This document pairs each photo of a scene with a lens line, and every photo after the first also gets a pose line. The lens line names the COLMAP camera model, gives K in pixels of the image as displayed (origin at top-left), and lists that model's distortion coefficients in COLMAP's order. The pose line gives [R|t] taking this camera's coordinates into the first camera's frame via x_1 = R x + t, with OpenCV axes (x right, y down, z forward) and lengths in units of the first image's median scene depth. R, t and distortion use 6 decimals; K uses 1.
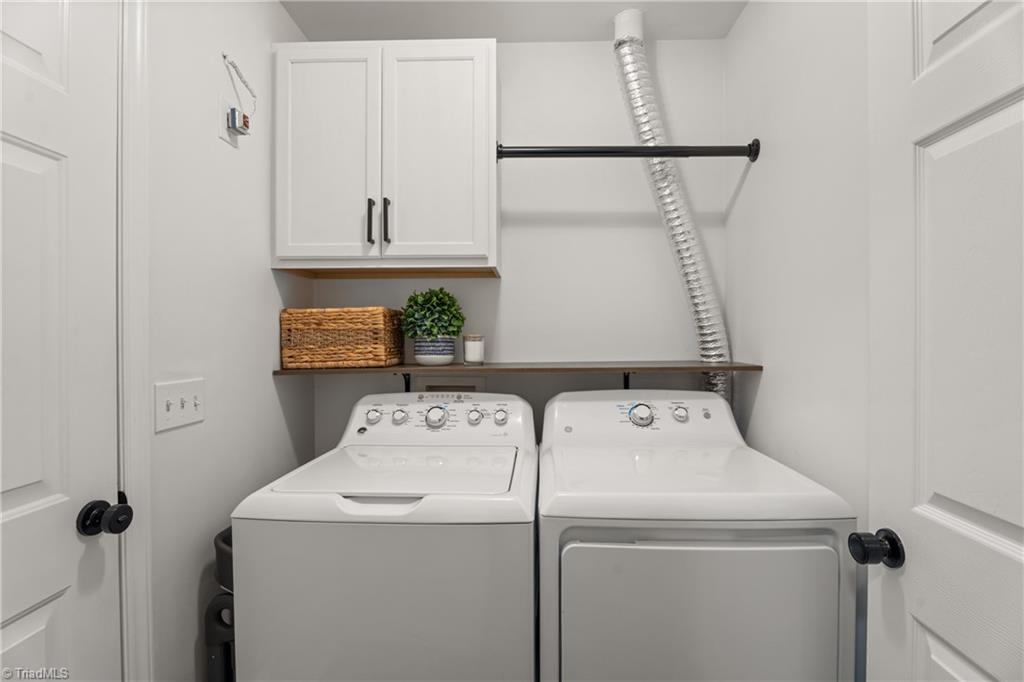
lens RADIAL K [[453.8, 0, 511.3], [0, 453.8, 339.8], [0, 0, 1]] dist [-0.010193, 0.000427]
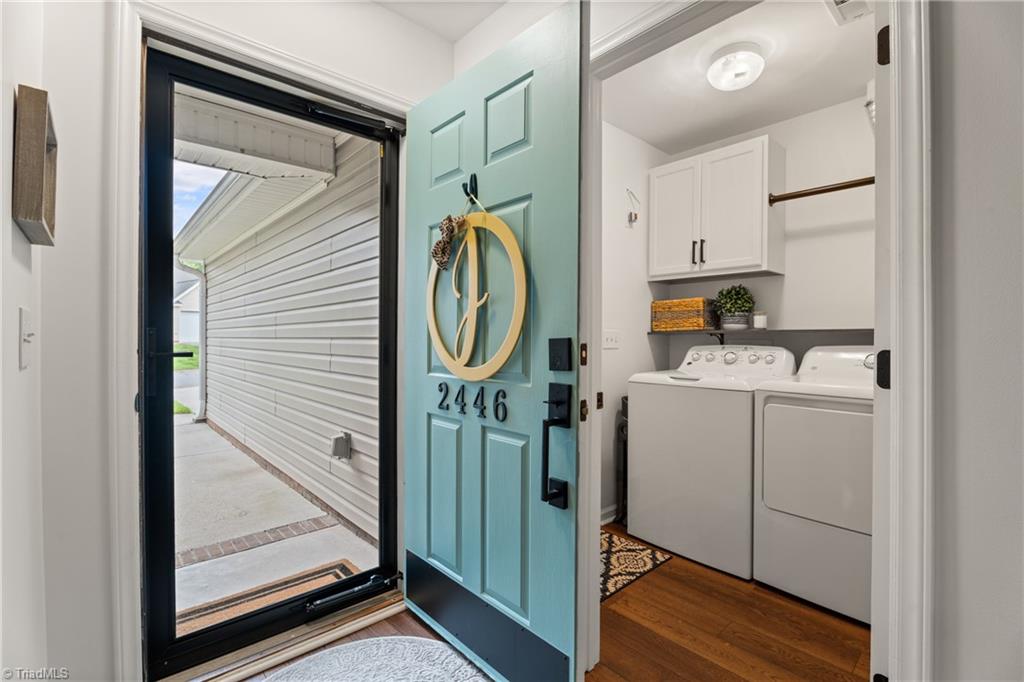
lens RADIAL K [[453.8, 0, 512.1], [0, 453.8, 338.5], [0, 0, 1]] dist [-0.010193, 0.000427]
pose [[0.684163, 0.008551, -0.729279, 0.525823], [-0.012693, 0.999919, -0.000183, 0.102754], [0.729219, 0.009382, 0.684216, -0.808922]]
